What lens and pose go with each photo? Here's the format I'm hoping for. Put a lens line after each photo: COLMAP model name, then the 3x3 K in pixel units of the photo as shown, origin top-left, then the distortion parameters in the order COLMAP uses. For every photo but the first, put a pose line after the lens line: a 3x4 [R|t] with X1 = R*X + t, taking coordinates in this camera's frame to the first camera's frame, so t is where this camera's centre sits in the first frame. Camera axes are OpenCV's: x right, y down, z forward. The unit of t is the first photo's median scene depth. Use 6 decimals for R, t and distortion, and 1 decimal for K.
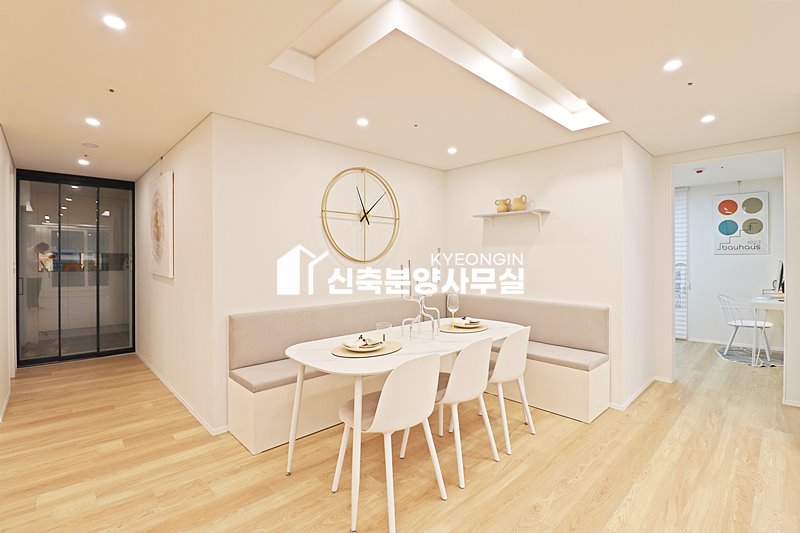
lens RADIAL K [[367.7, 0, 400.4], [0, 367.7, 259.2], [0, 0, 1]] dist [-0.000888, -0.012434]
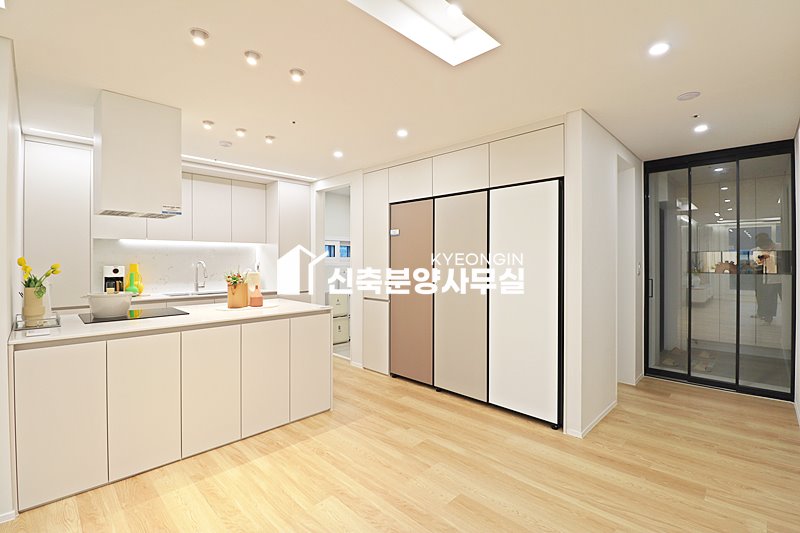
lens RADIAL K [[367.7, 0, 400.4], [0, 367.7, 259.2], [0, 0, 1]] dist [-0.000888, -0.012434]
pose [[0.029972, -0.000540, -0.999551, -0.152926], [0.000107, 1.000000, -0.000537, 0.002169], [0.999551, -0.000091, 0.029973, 0.391596]]
